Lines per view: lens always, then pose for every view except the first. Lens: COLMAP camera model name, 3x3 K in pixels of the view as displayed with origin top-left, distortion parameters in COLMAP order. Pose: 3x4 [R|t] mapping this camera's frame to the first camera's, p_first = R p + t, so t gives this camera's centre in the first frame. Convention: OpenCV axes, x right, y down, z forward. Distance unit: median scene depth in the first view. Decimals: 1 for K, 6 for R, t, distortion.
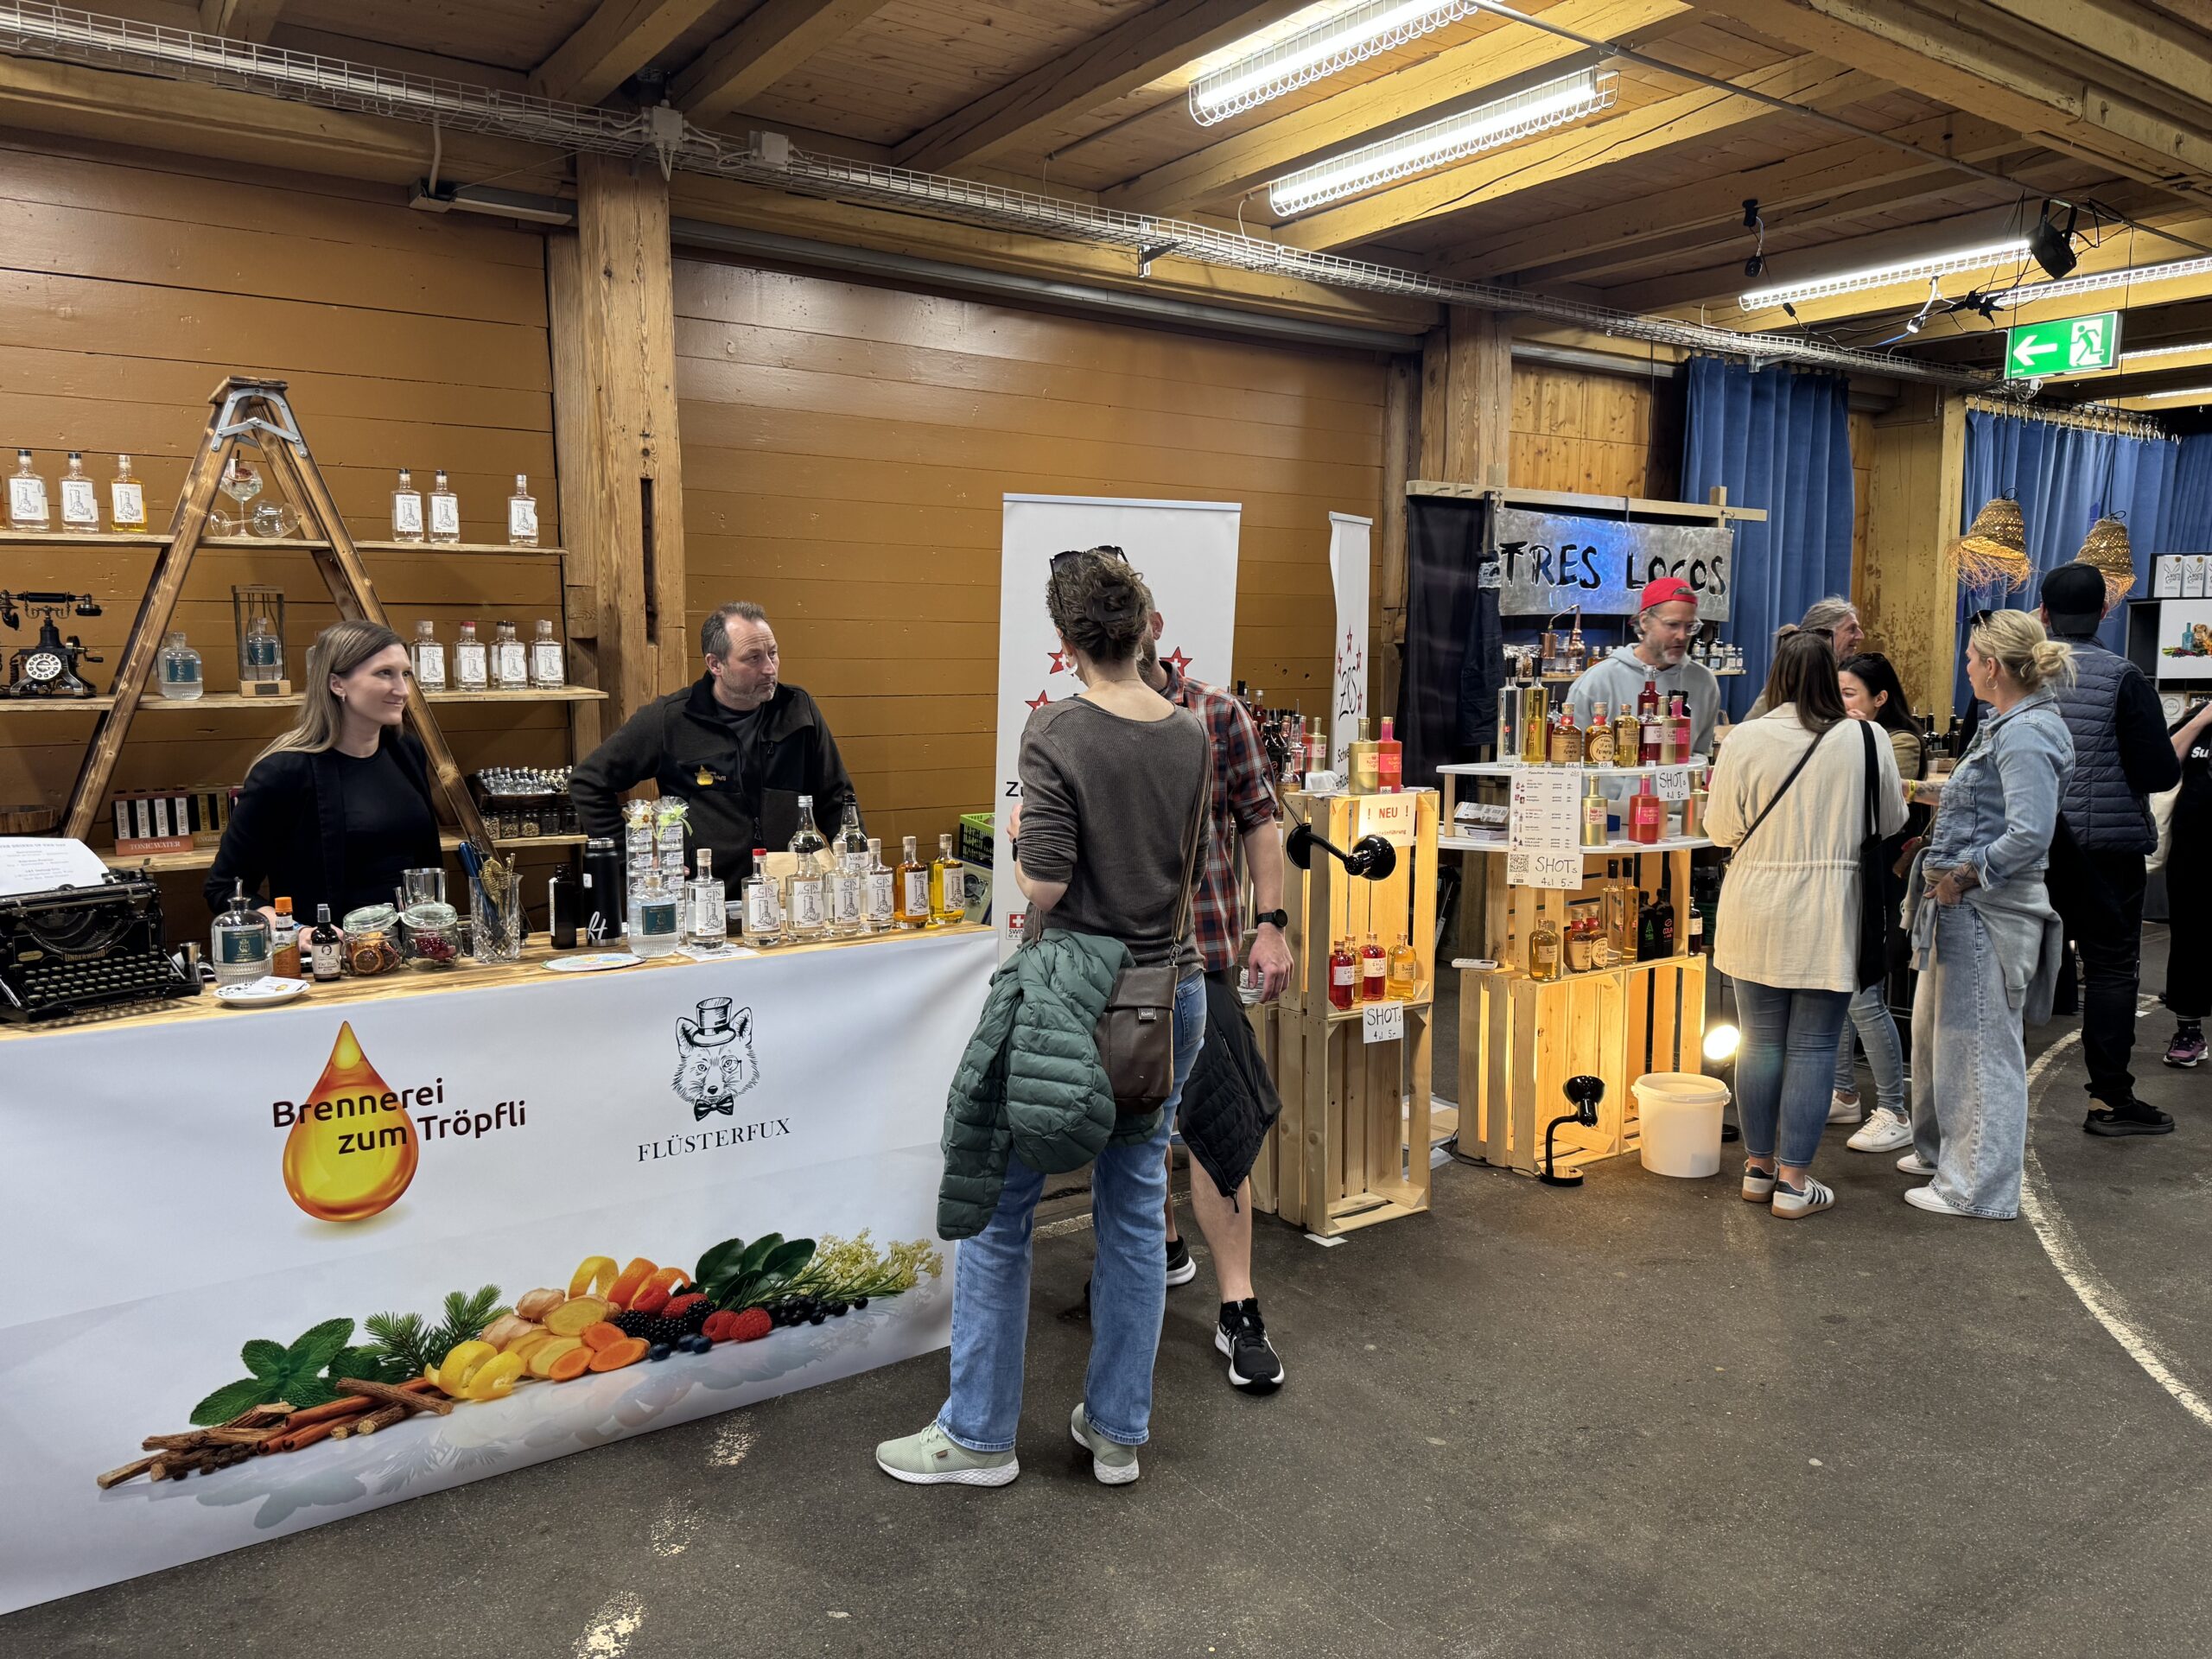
lens RADIAL K [[1566.8, 0, 1112.5], [0, 1566.8, 826.9], [0, 0, 1]] dist [0.056243, -0.066842]
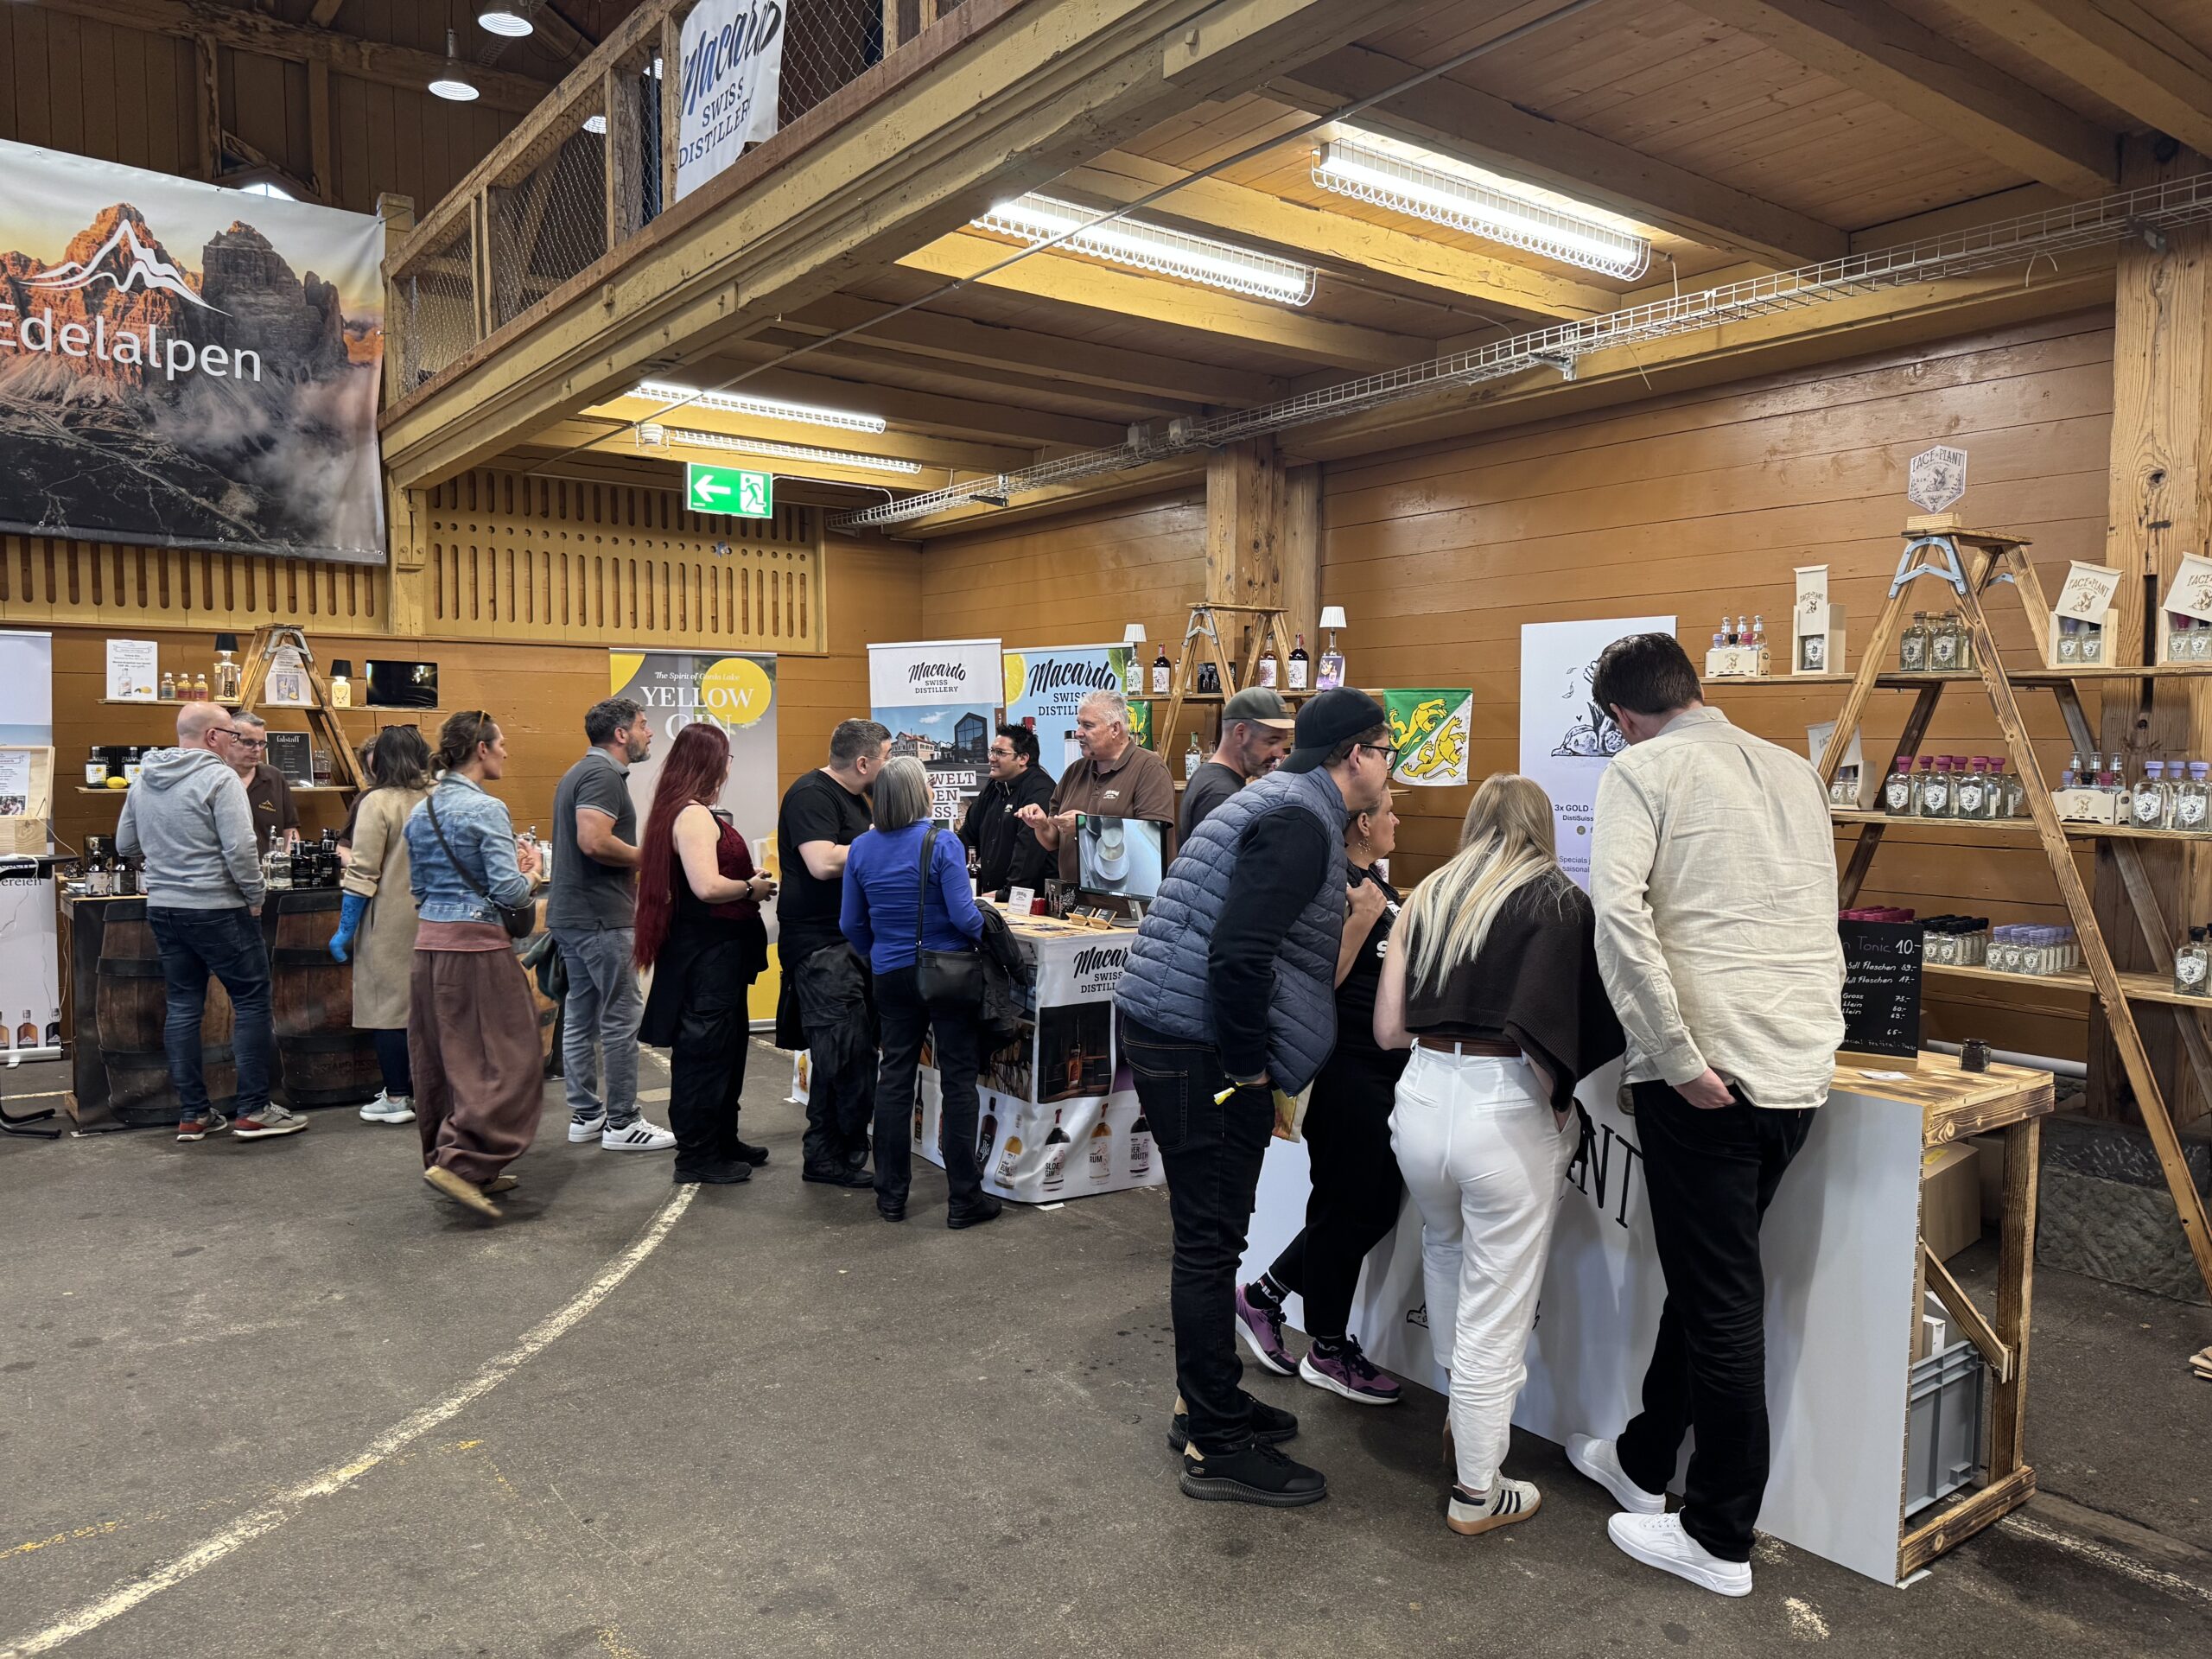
lens RADIAL K [[1566.8, 0, 1099.0], [0, 1566.8, 845.7], [0, 0, 1]] dist [0.056243, -0.066842]
pose [[-0.038746, -0.062610, 0.997286, -0.672386], [0.114903, 0.991136, 0.066688, -0.101641], [-0.992621, 0.117175, -0.031209, 0.905630]]
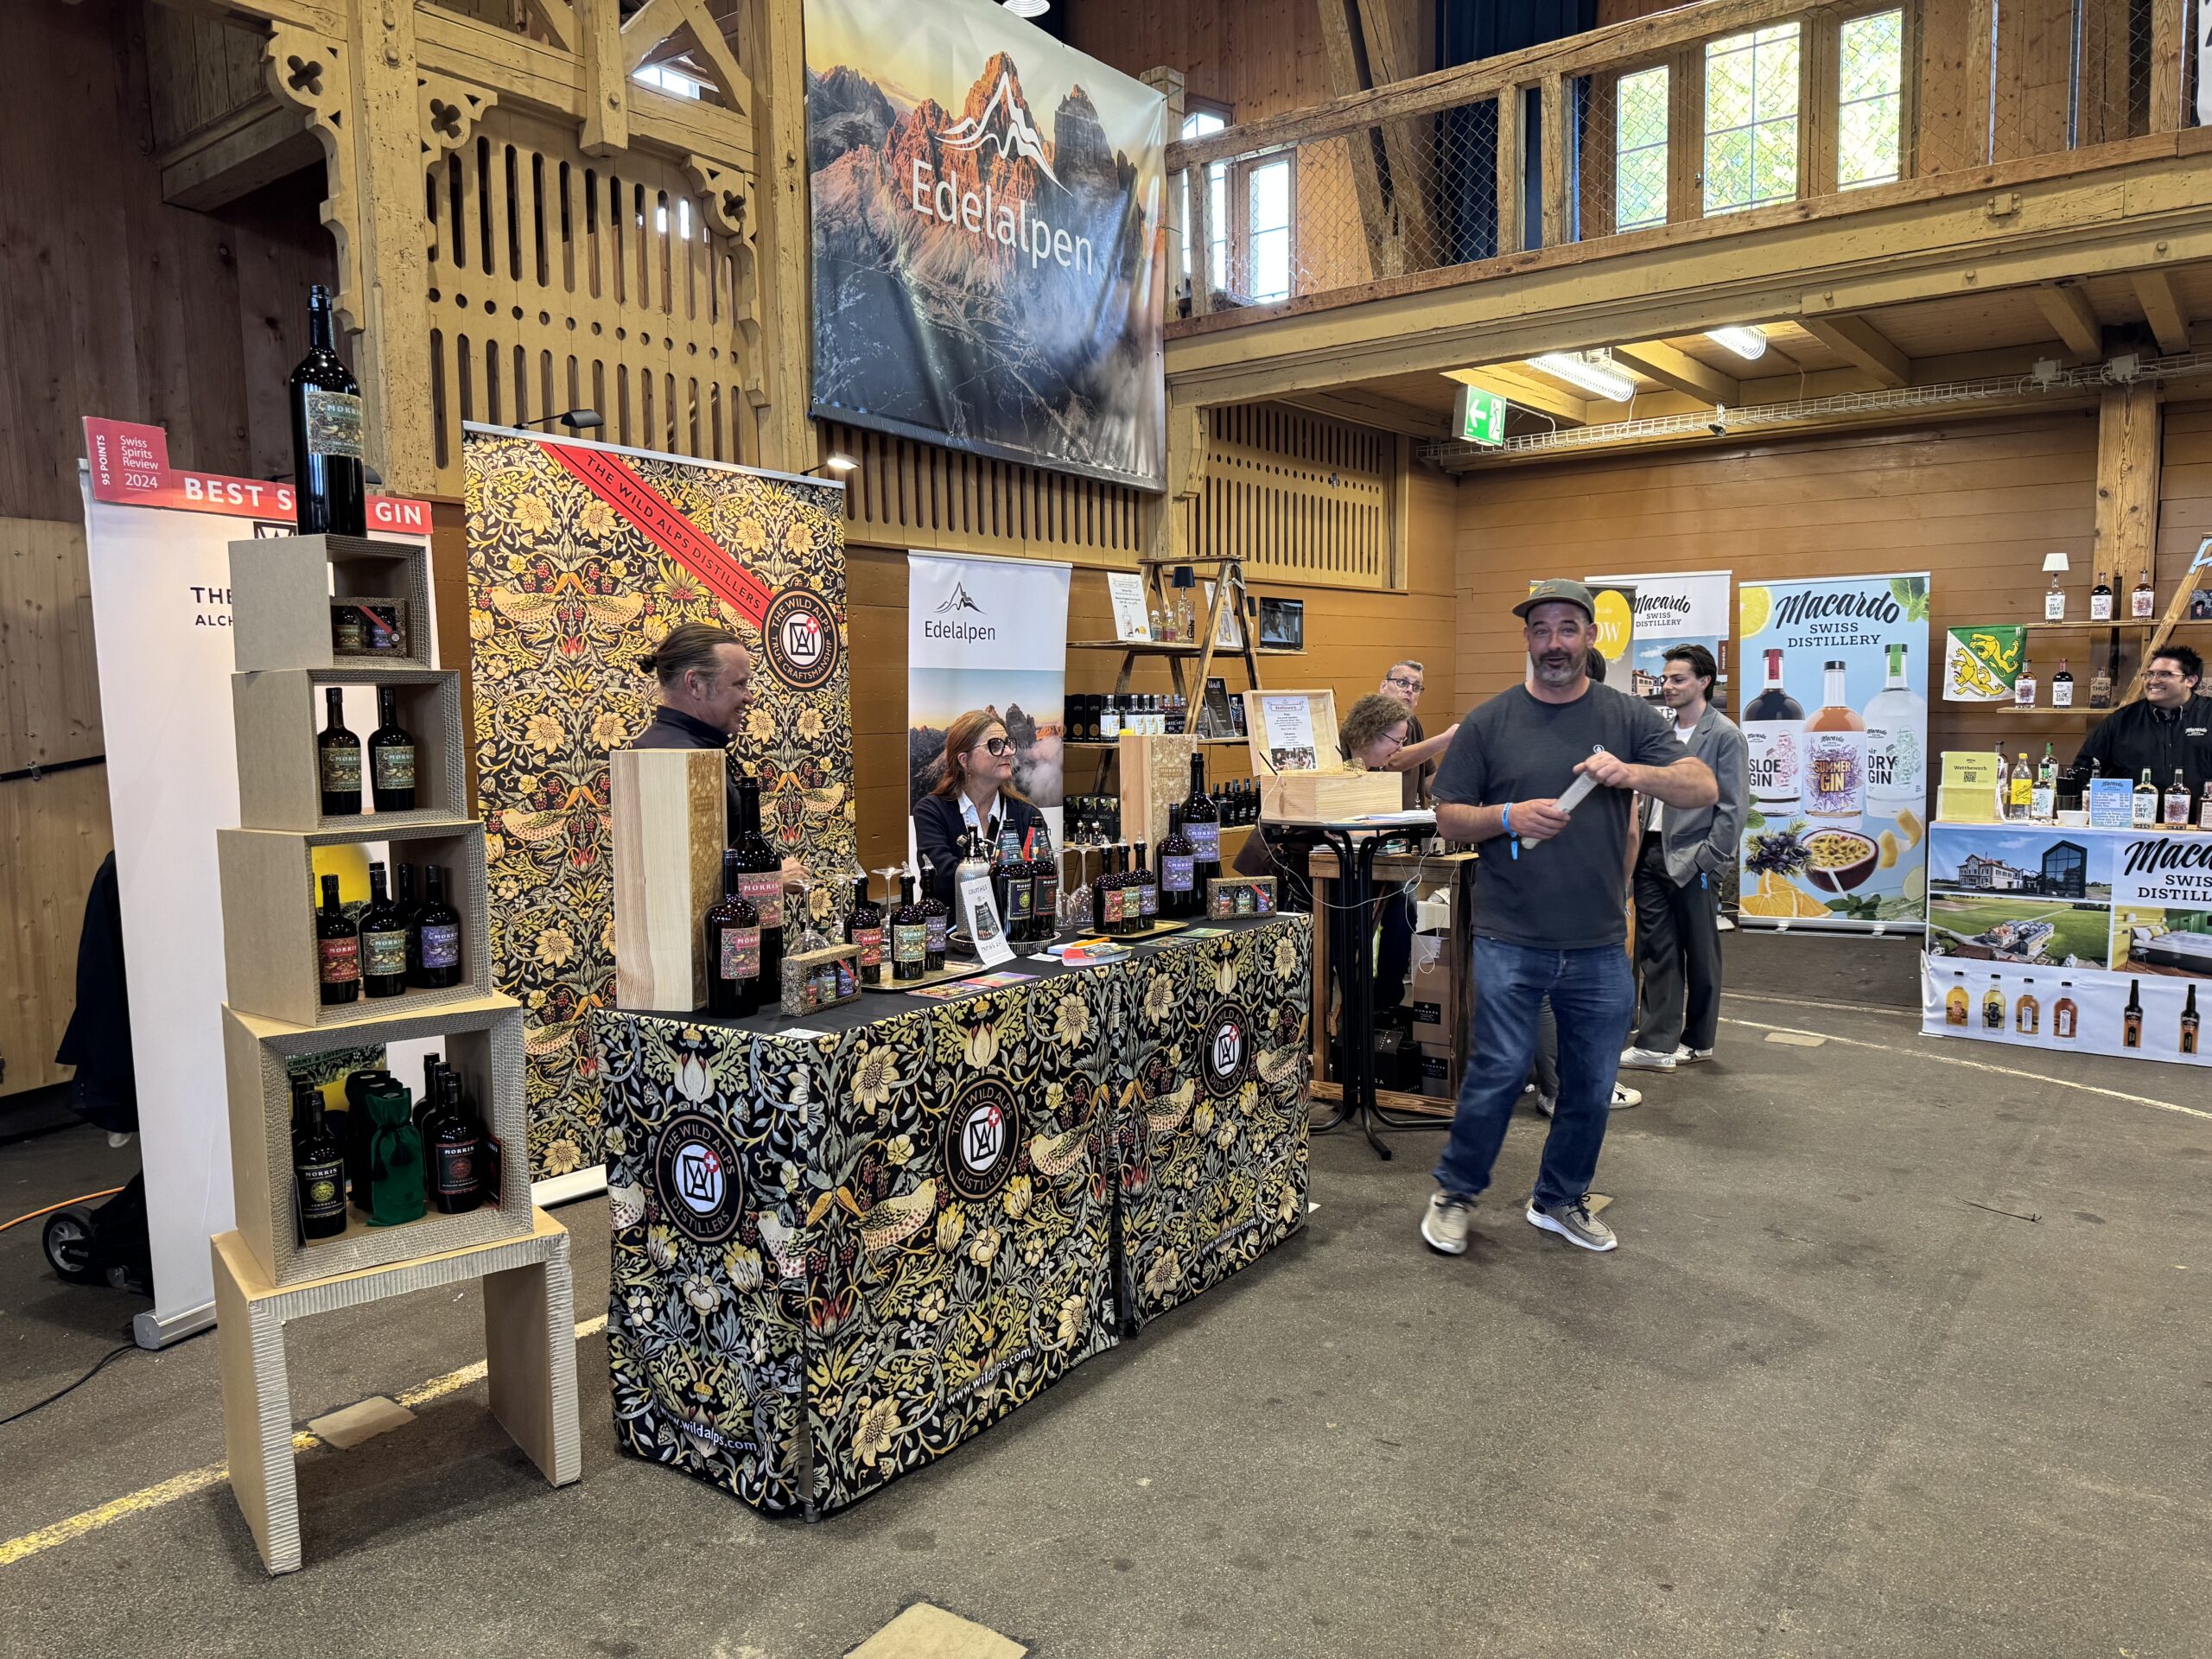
lens RADIAL K [[1566.8, 0, 1085.5], [0, 1566.8, 840.7], [0, 0, 1]] dist [0.056243, -0.066842]
pose [[-0.321906, -0.082400, 0.943179, -0.436652], [0.127773, 0.983311, 0.129515, -0.213895], [-0.938110, 0.162204, -0.306005, 1.875104]]
